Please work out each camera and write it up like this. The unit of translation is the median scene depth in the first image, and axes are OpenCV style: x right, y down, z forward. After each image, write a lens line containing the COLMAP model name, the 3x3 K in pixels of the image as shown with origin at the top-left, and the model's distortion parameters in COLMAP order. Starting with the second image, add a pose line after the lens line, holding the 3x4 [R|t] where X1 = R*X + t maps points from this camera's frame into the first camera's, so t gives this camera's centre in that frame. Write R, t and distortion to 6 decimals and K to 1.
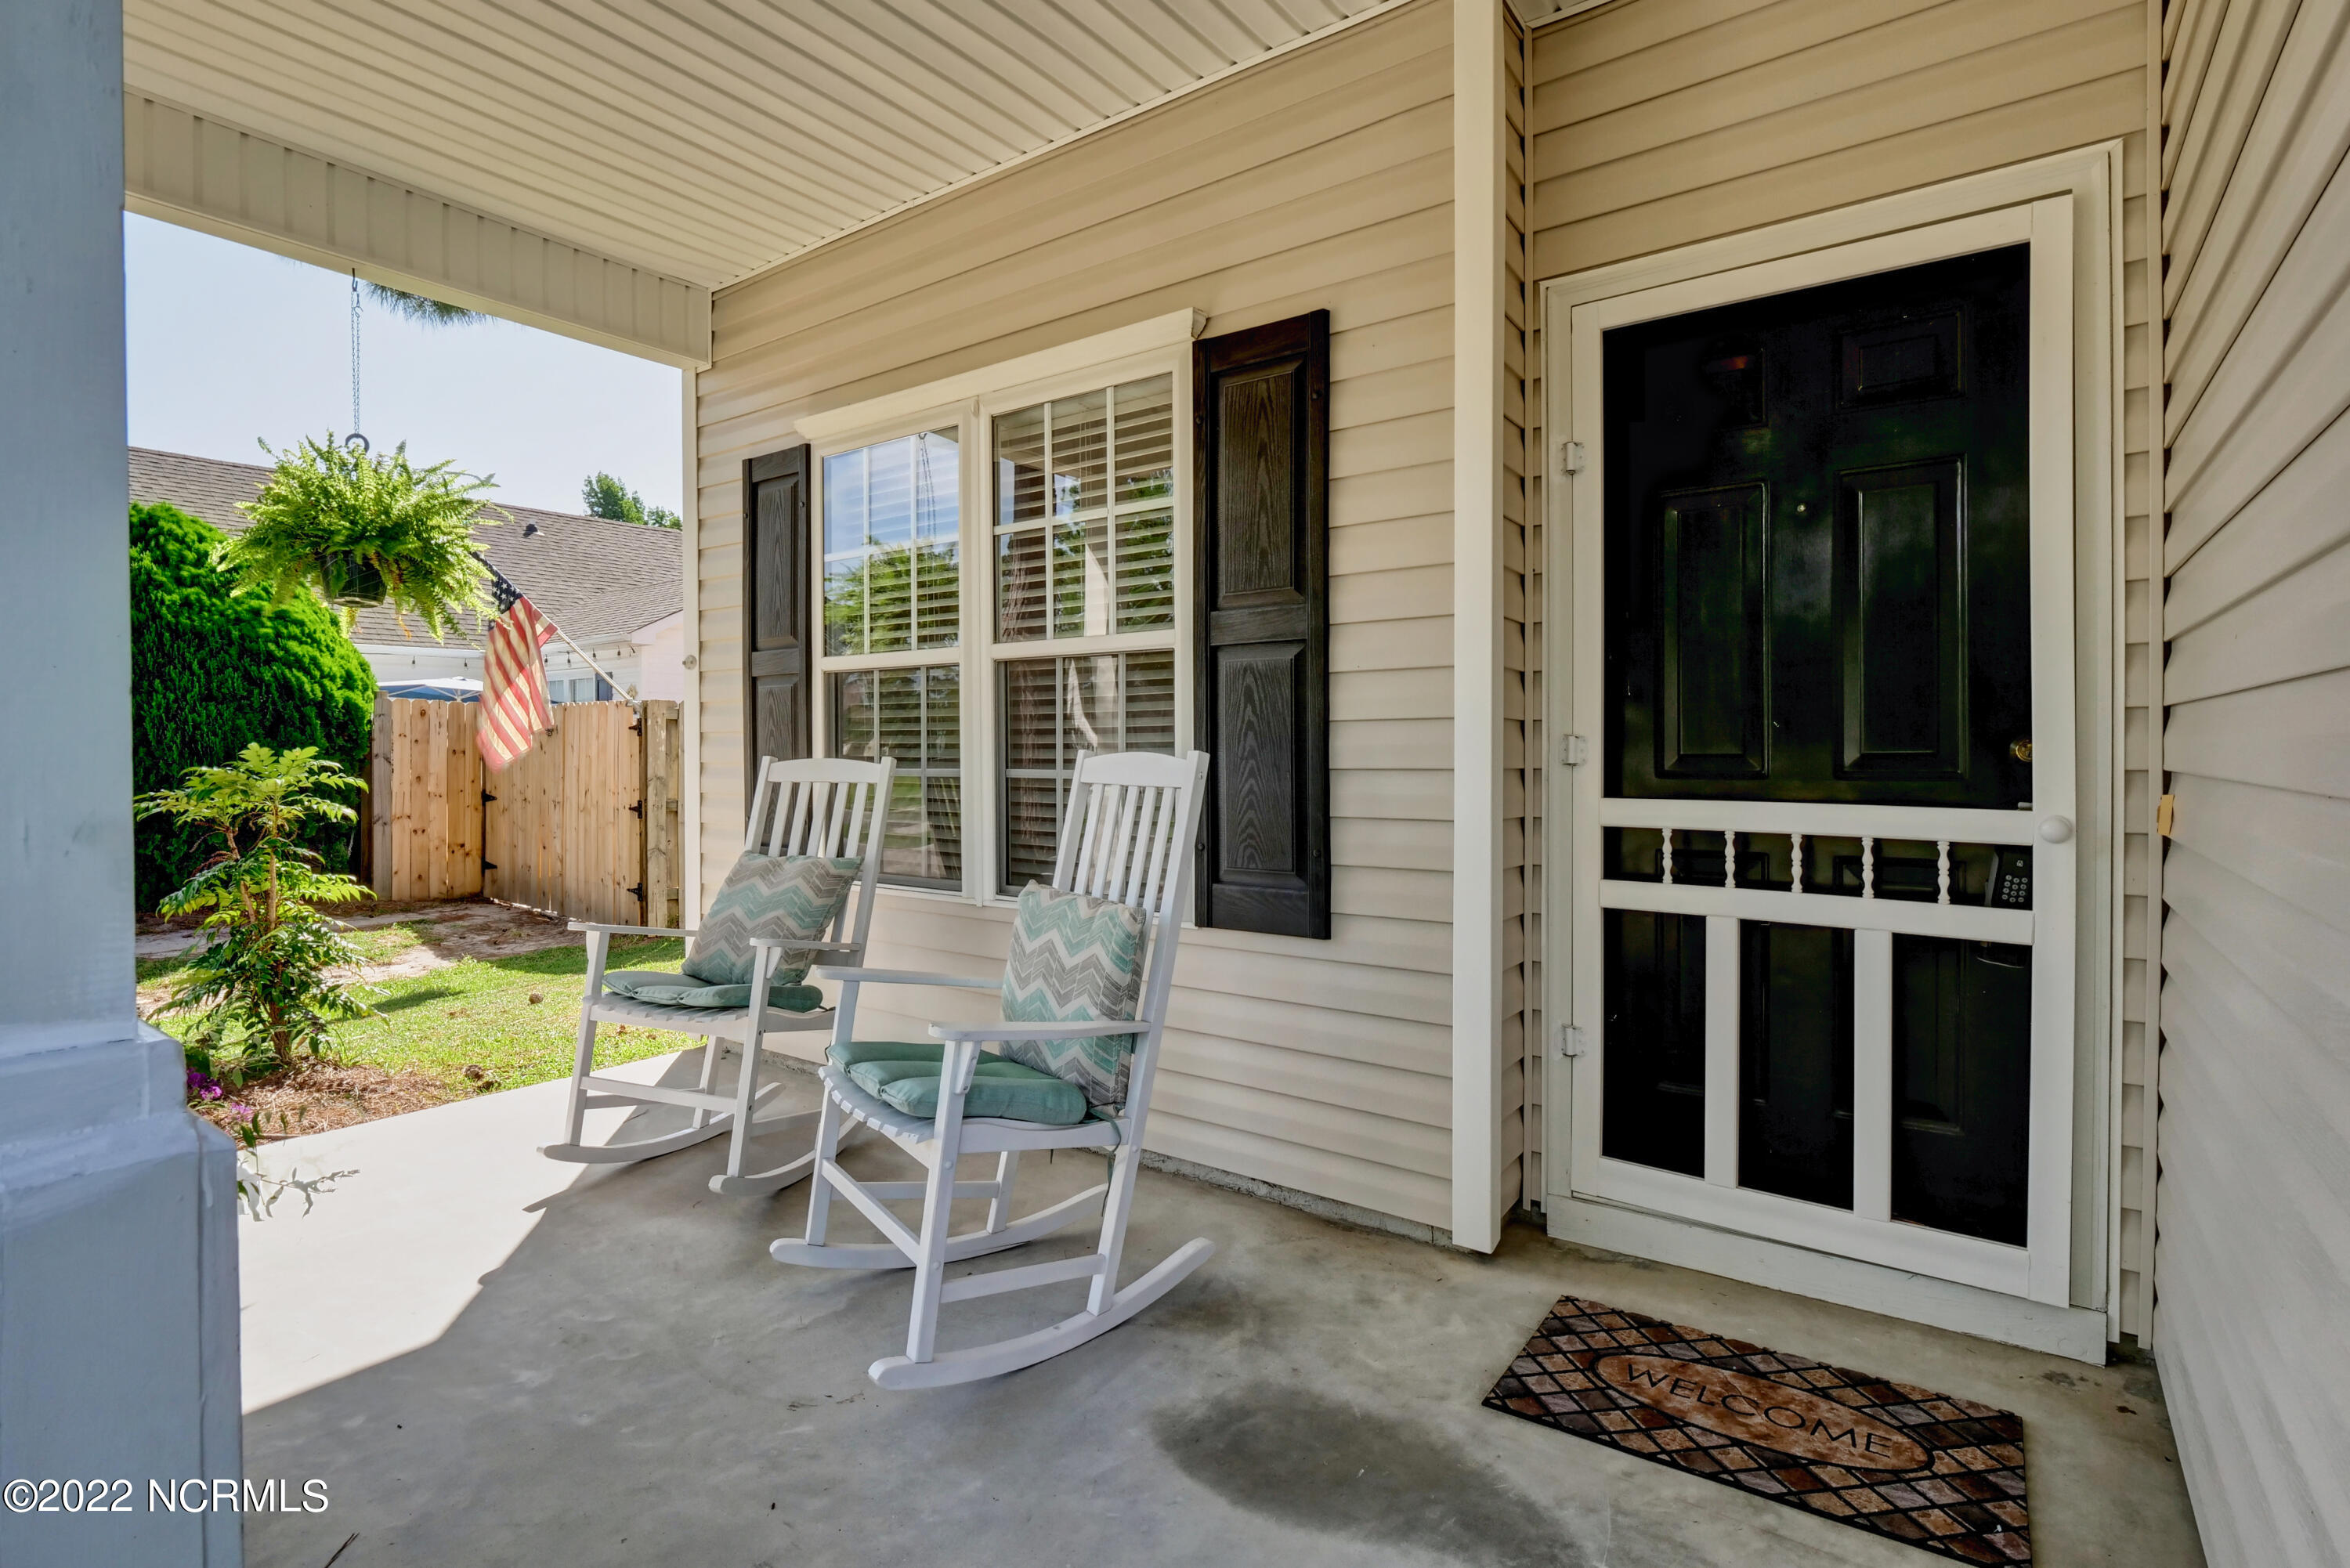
lens RADIAL K [[1149.9, 0, 1168.2], [0, 1149.9, 769.0], [0, 0, 1]] dist [-0.010622, -0.000631]
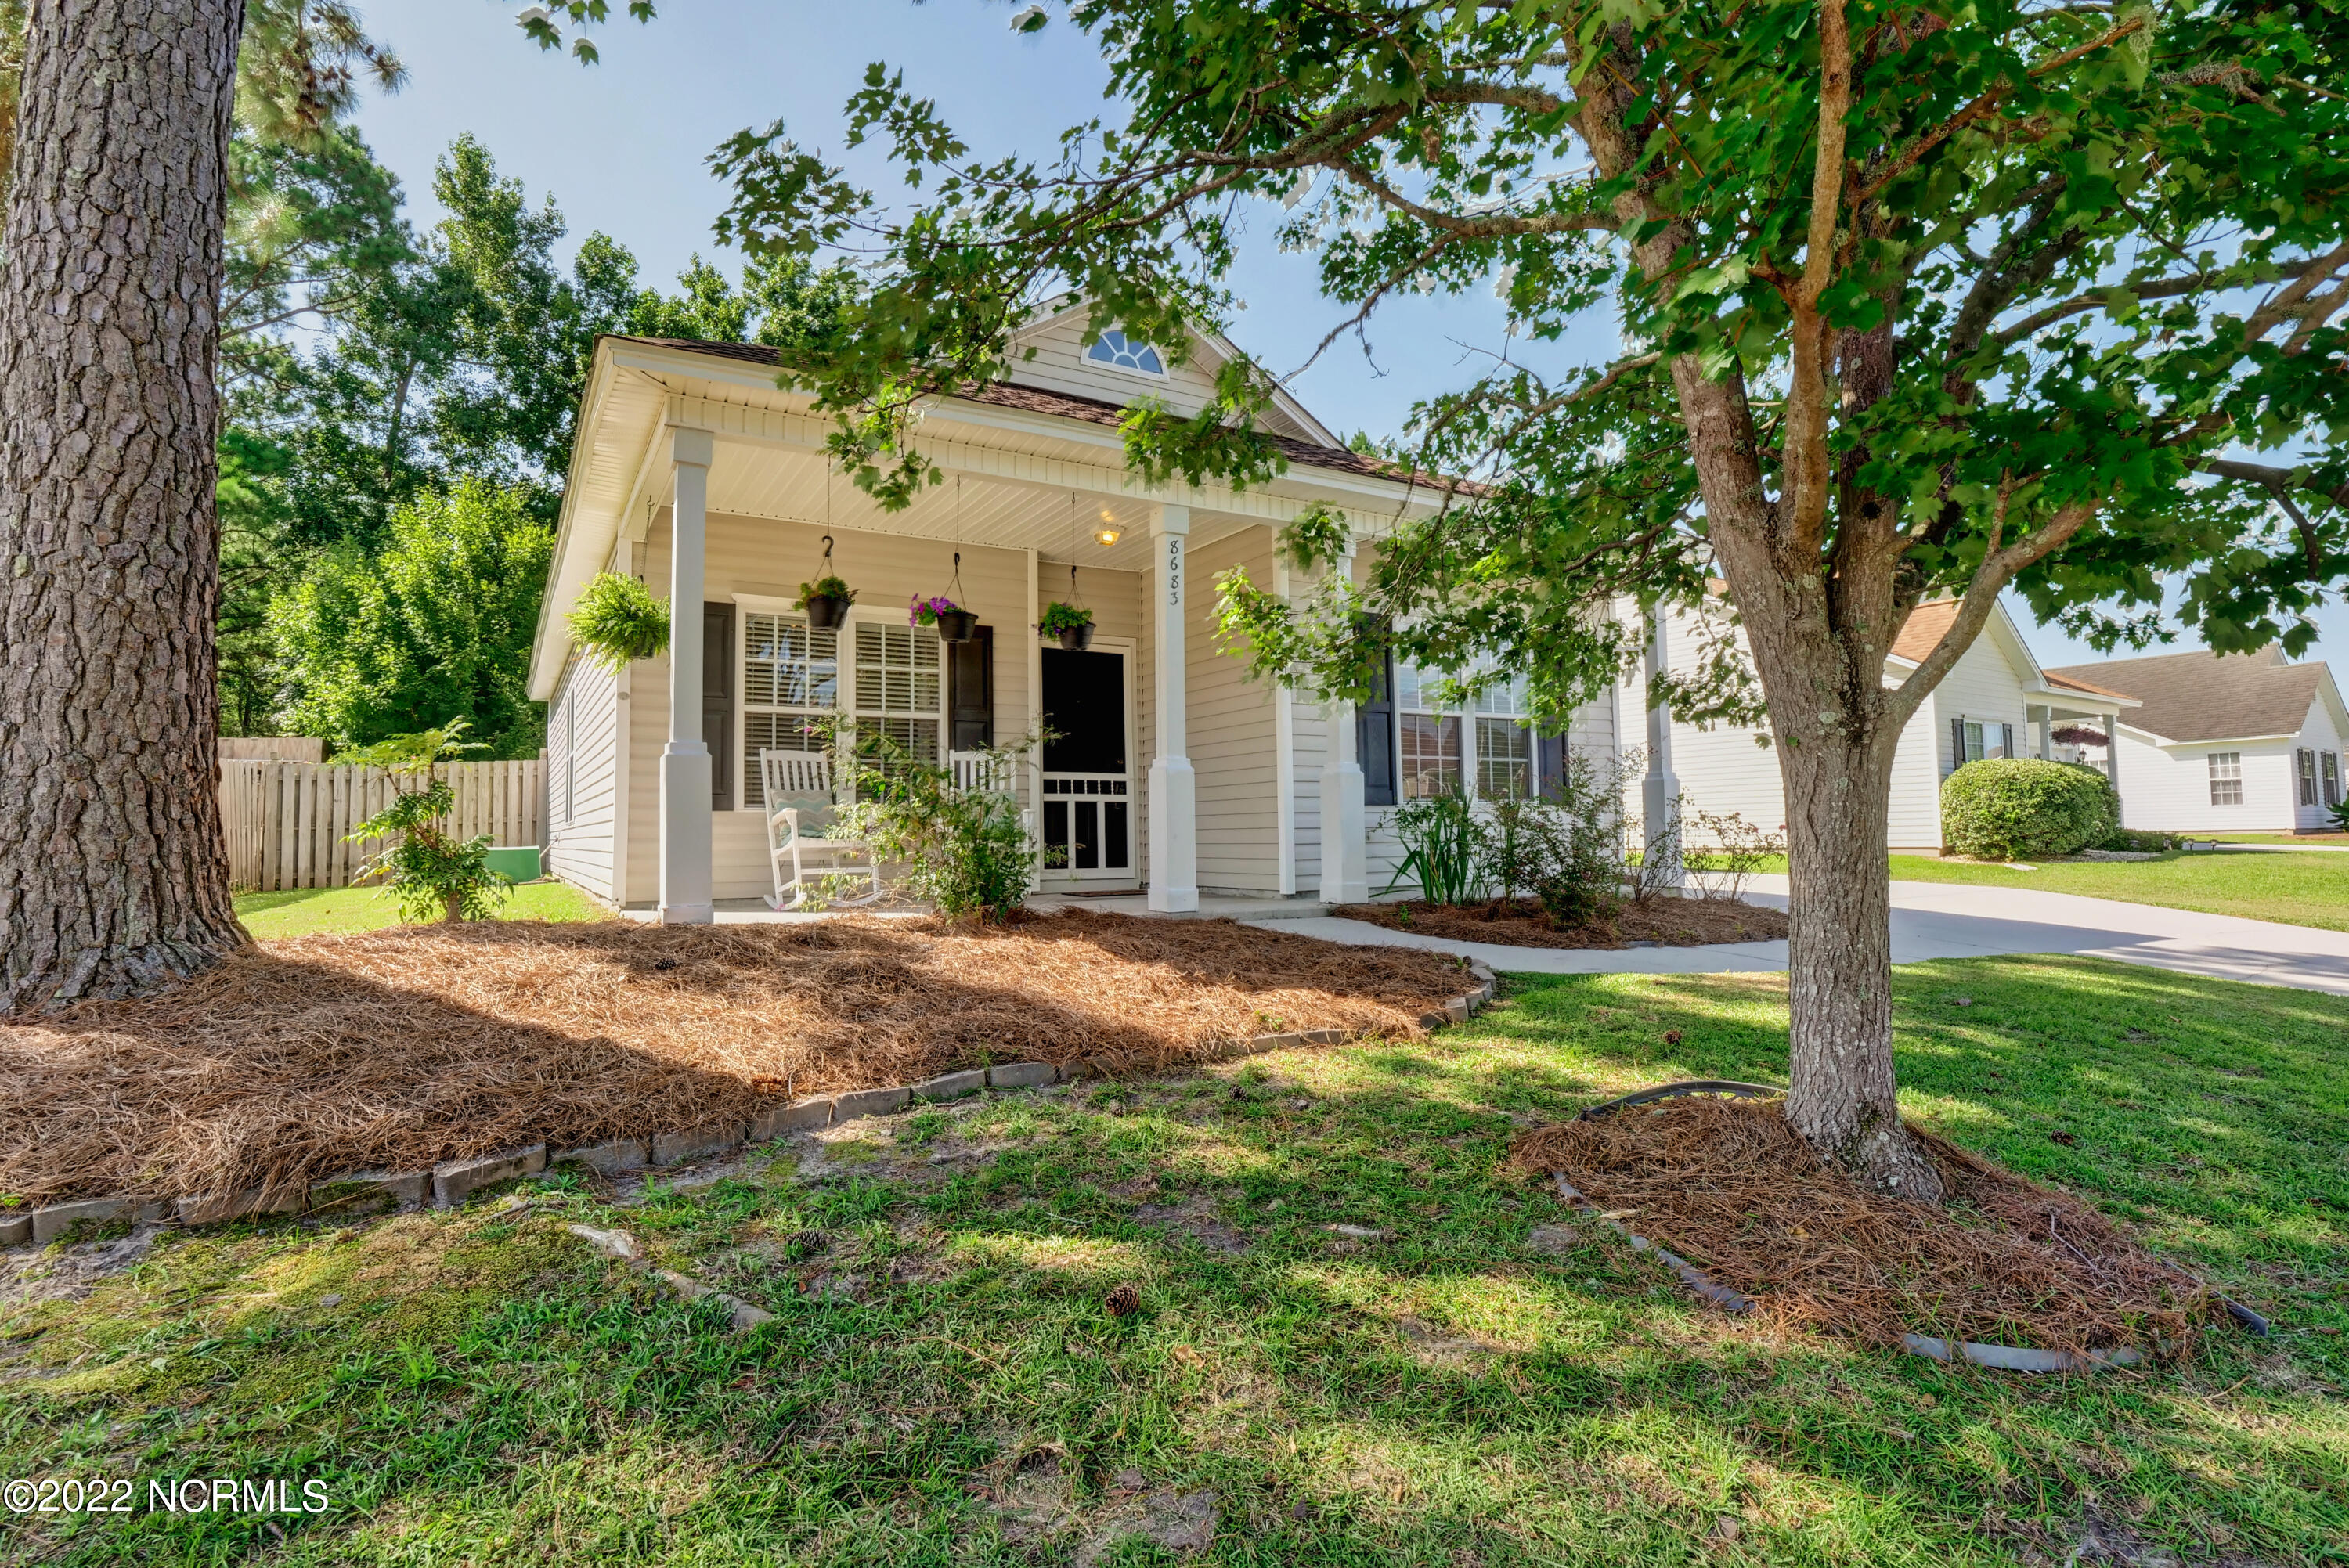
lens RADIAL K [[1149.4, 0, 1167.7], [0, 1149.4, 769.0], [0, 0, 1]] dist [-0.010622, -0.000631]
pose [[0.400399, 0.047830, 0.915092, -3.032168], [0.019196, 0.997980, -0.060561, 0.265010], [-0.916140, 0.041815, 0.398672, -0.903744]]
